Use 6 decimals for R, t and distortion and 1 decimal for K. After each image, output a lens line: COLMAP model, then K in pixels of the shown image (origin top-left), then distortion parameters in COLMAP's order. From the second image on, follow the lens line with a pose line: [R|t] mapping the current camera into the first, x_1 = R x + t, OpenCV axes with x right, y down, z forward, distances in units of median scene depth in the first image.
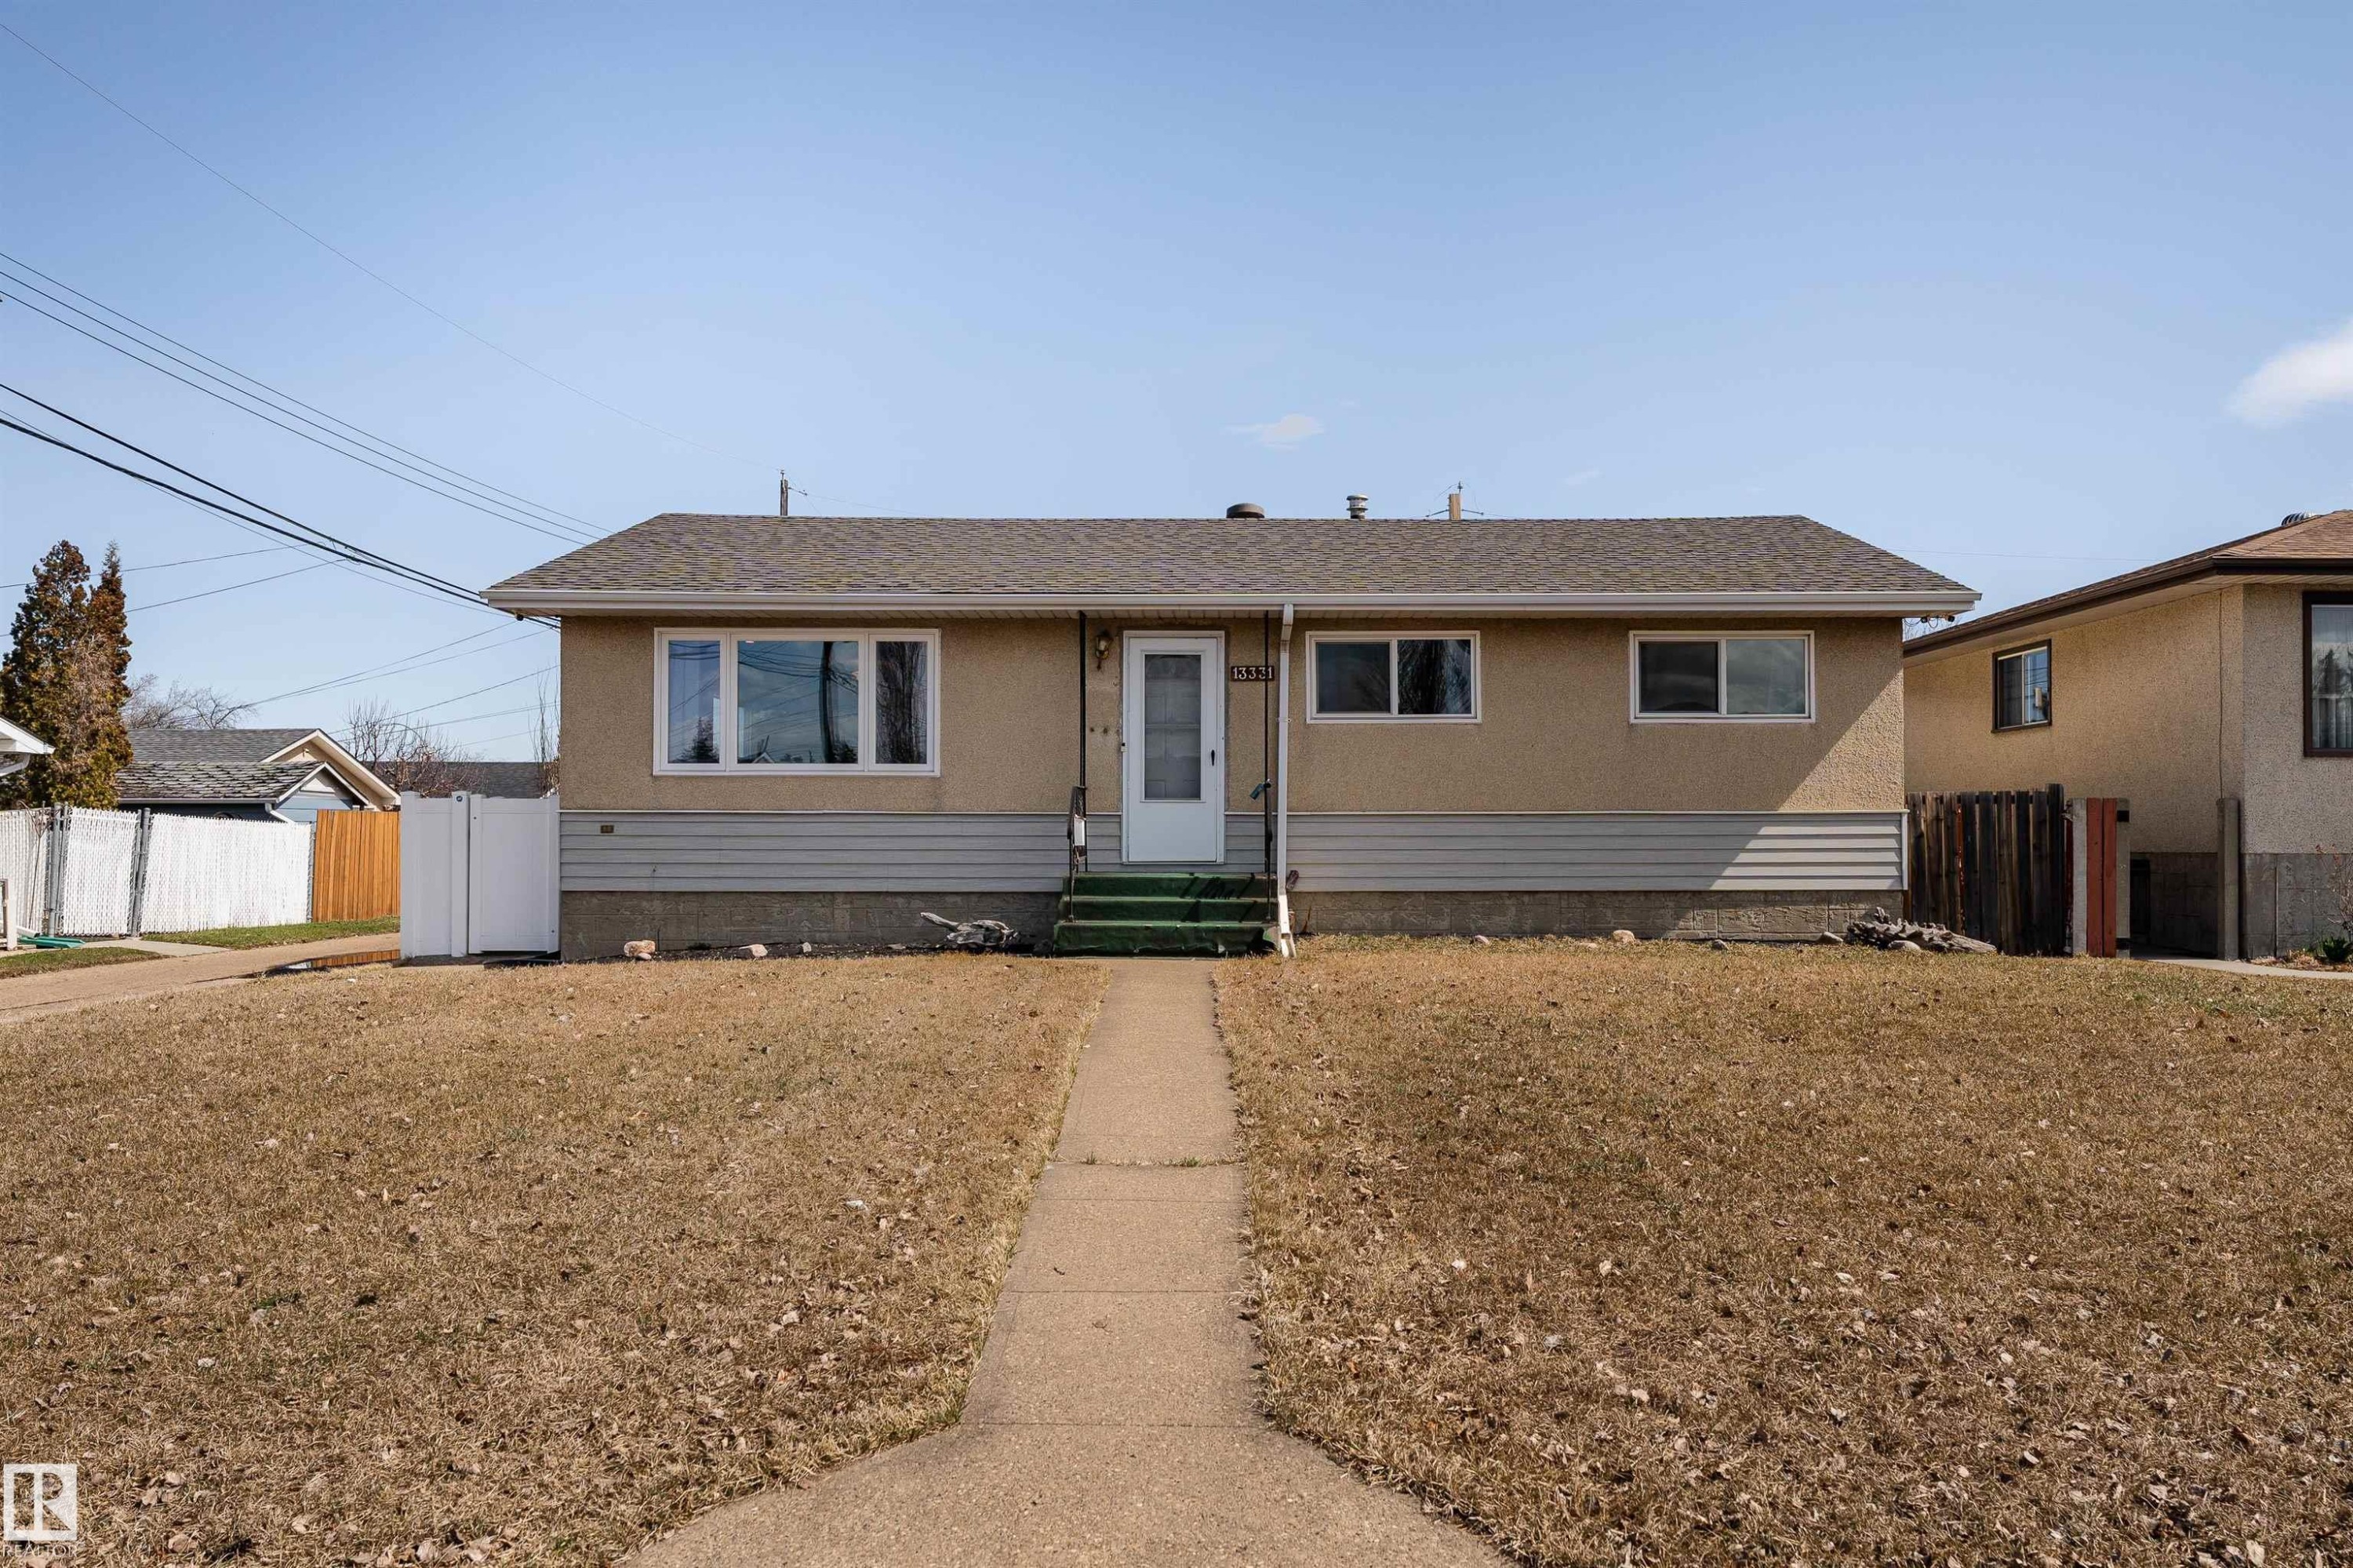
lens RADIAL K [[1095.5, 0, 1176.5], [0, 1095.5, 784.0], [0, 0, 1]] dist [0.000460, -0.000232]
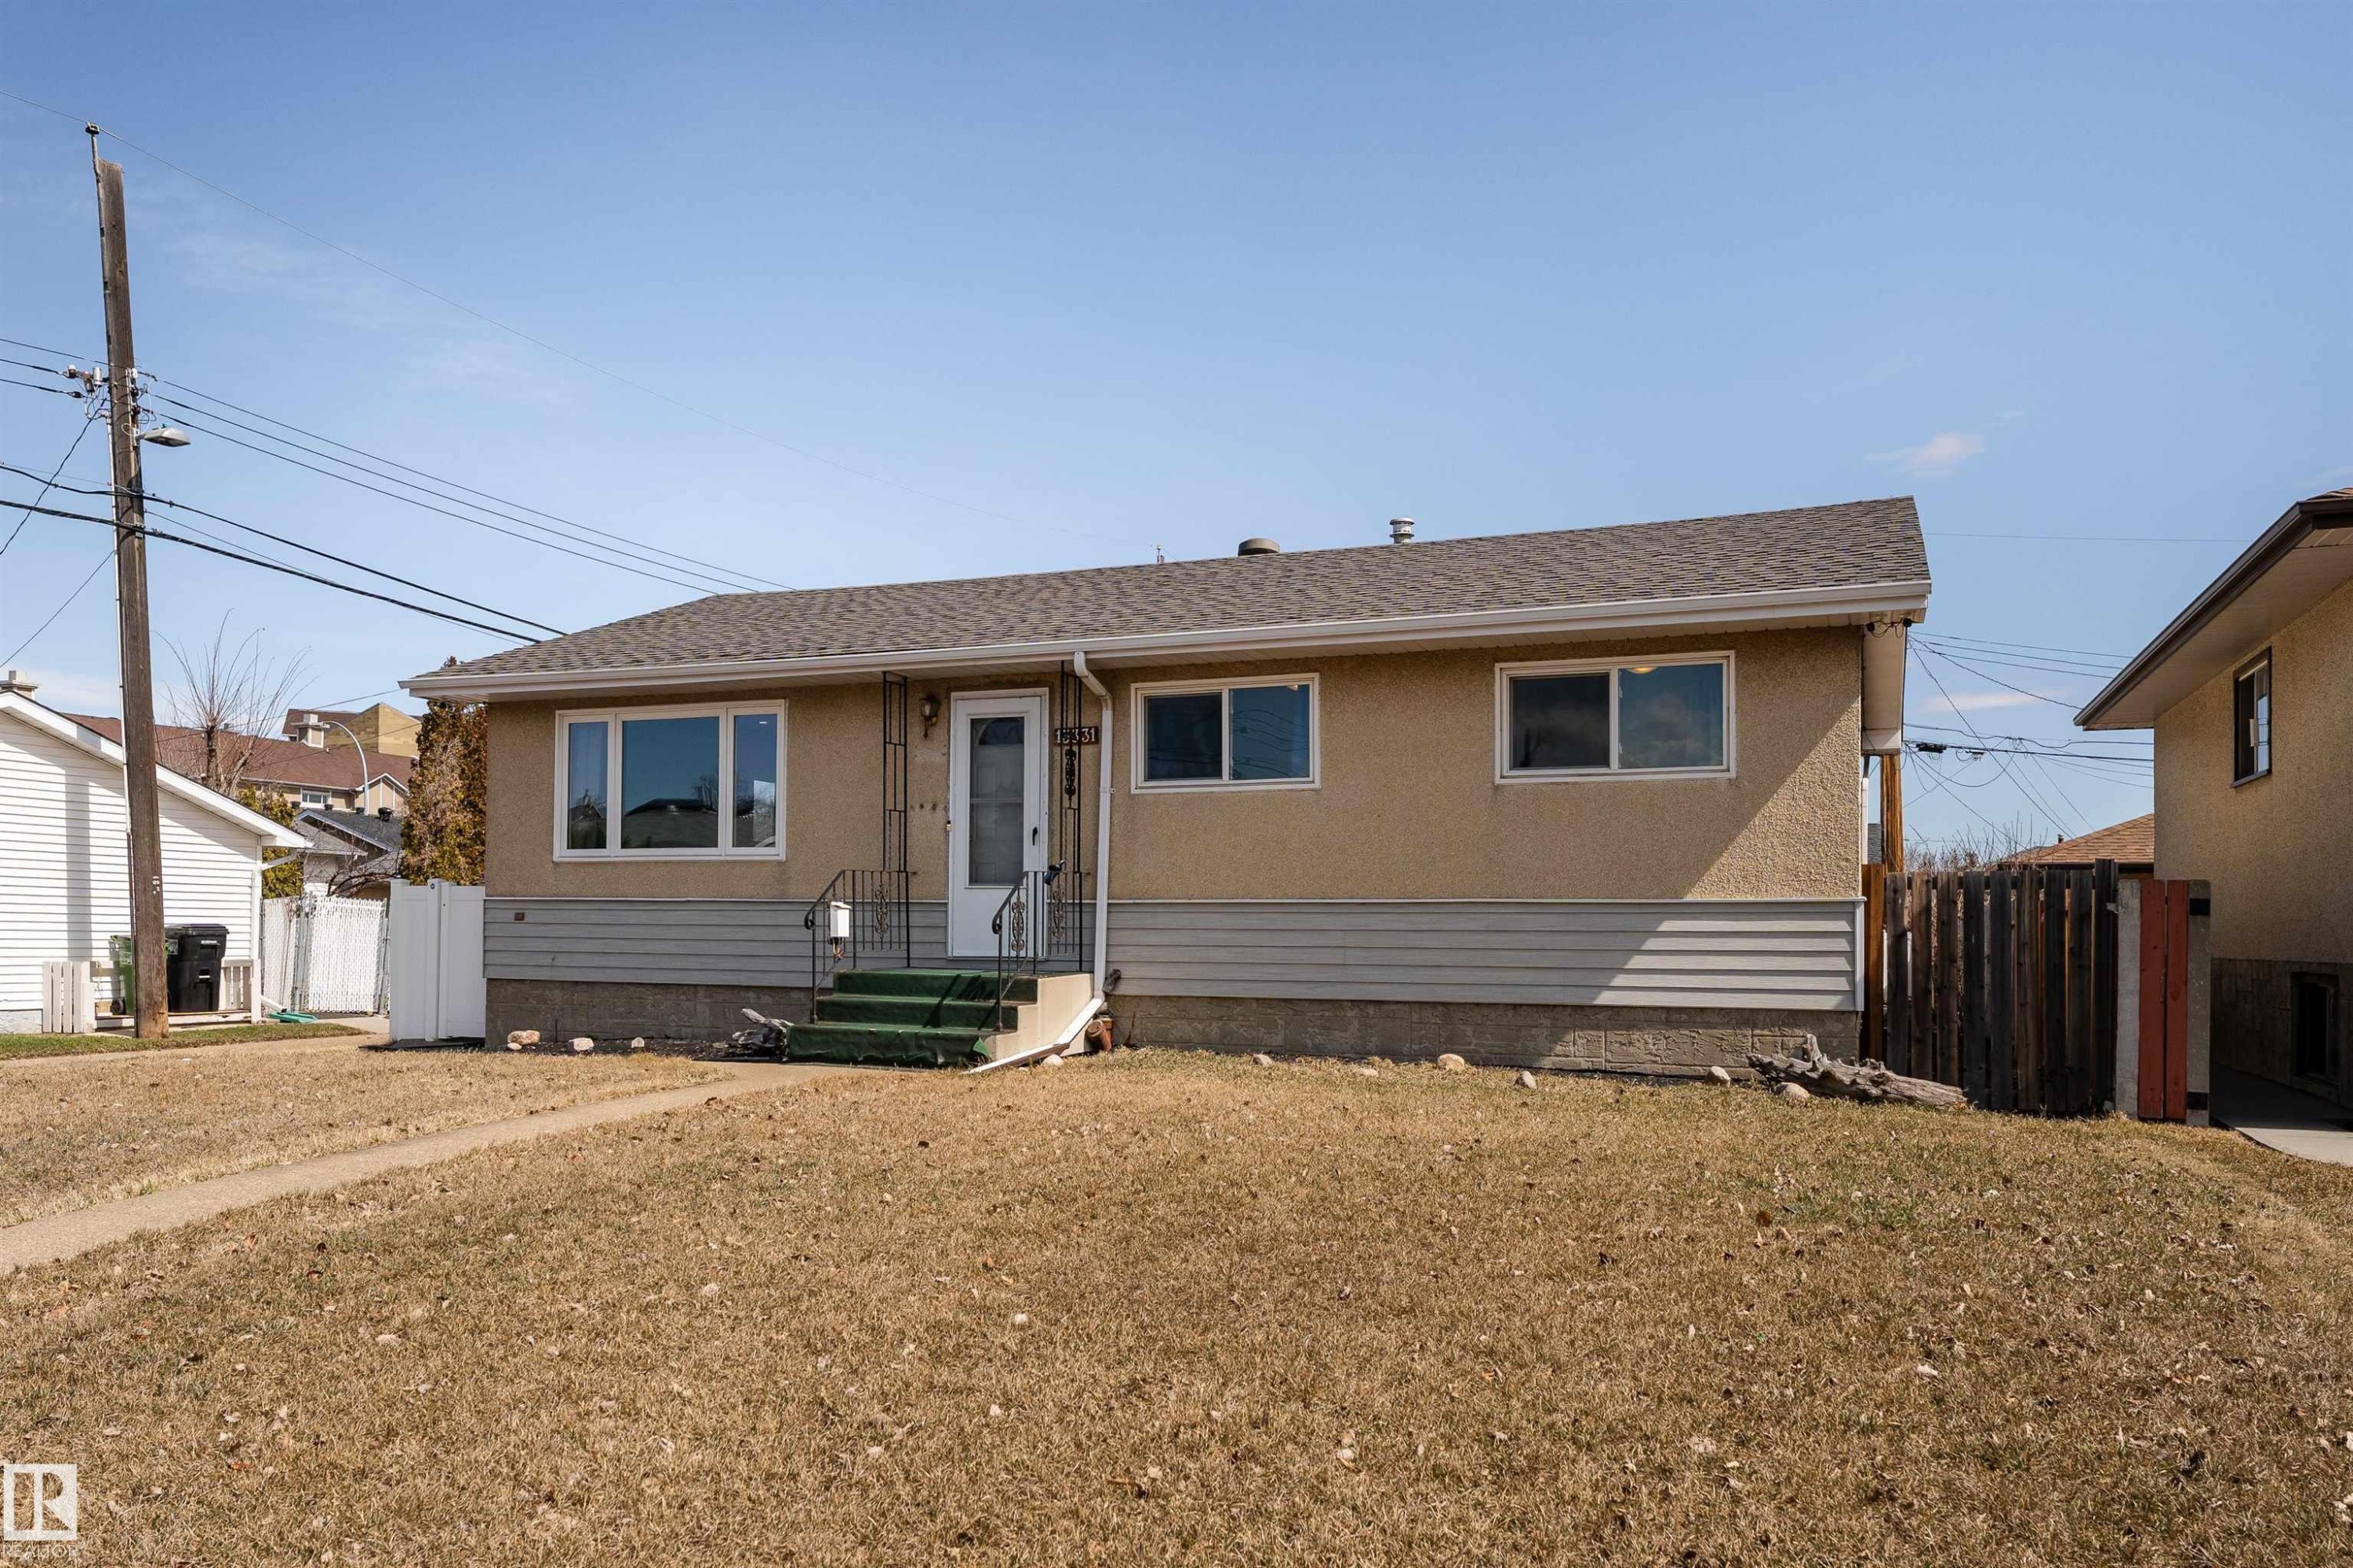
lens RADIAL K [[1225.0, 0, 1182.5], [0, 1225.0, 873.3], [0, 0, 1]] dist [0.000818, -0.000350]
pose [[0.964189, -0.004104, -0.265183, 0.425711], [0.004384, 0.999990, 0.000465, 0.005303], [0.265178, -0.001610, 0.964198, 0.115504]]
